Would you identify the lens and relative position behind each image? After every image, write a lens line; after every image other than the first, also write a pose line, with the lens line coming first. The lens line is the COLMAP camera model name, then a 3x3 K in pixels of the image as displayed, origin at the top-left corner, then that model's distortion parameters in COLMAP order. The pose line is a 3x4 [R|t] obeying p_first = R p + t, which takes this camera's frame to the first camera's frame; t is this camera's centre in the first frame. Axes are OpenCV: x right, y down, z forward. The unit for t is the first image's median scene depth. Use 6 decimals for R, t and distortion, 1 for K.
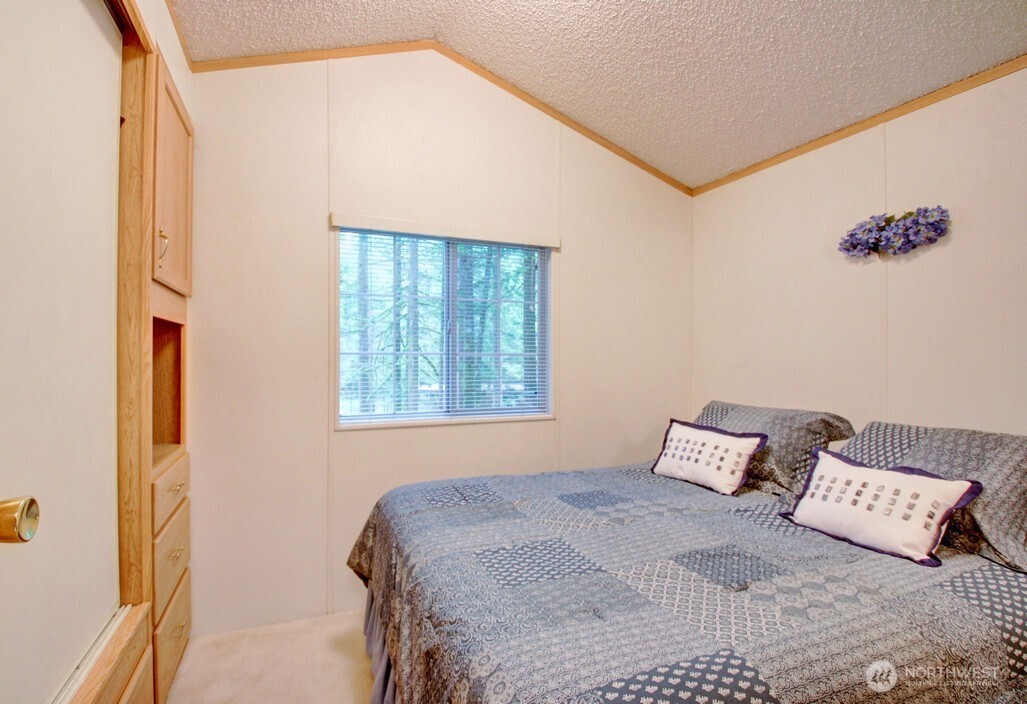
lens RADIAL K [[556.5, 0, 505.7], [0, 556.5, 353.6], [0, 0, 1]] dist [0.002316, -0.000063]
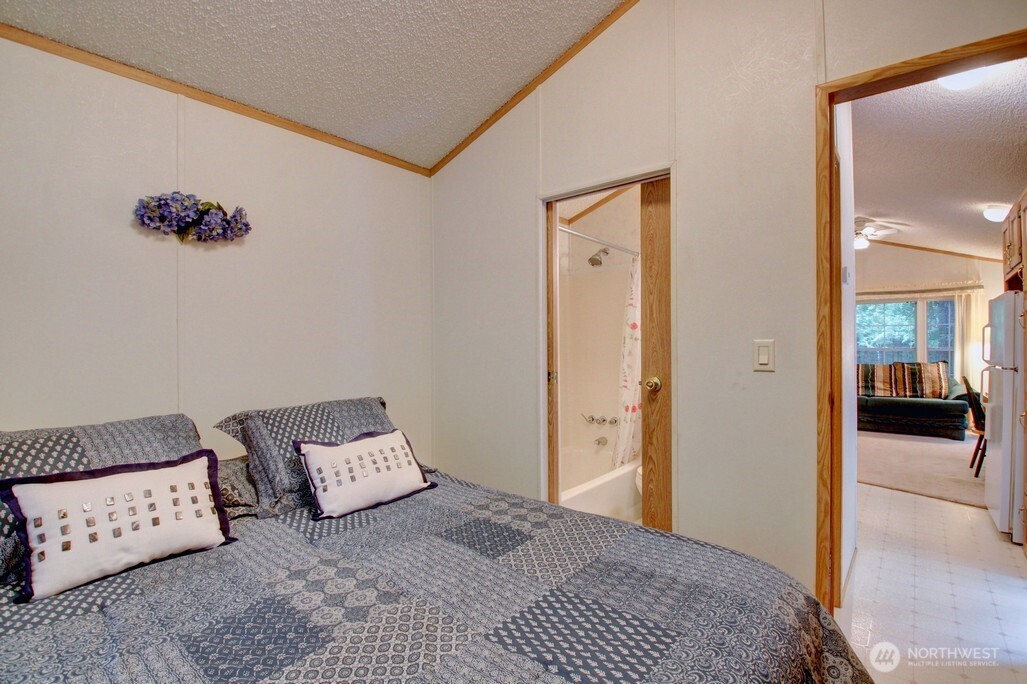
lens RADIAL K [[480.7, 0, 509.8], [0, 480.7, 344.2], [0, 0, 1]] dist [-0.007984, -0.010531]
pose [[-0.488831, 0.002782, 0.872374, -0.329020], [0.001933, 0.999996, -0.002105, 0.004234], [-0.872376, 0.000658, -0.488835, 1.052188]]
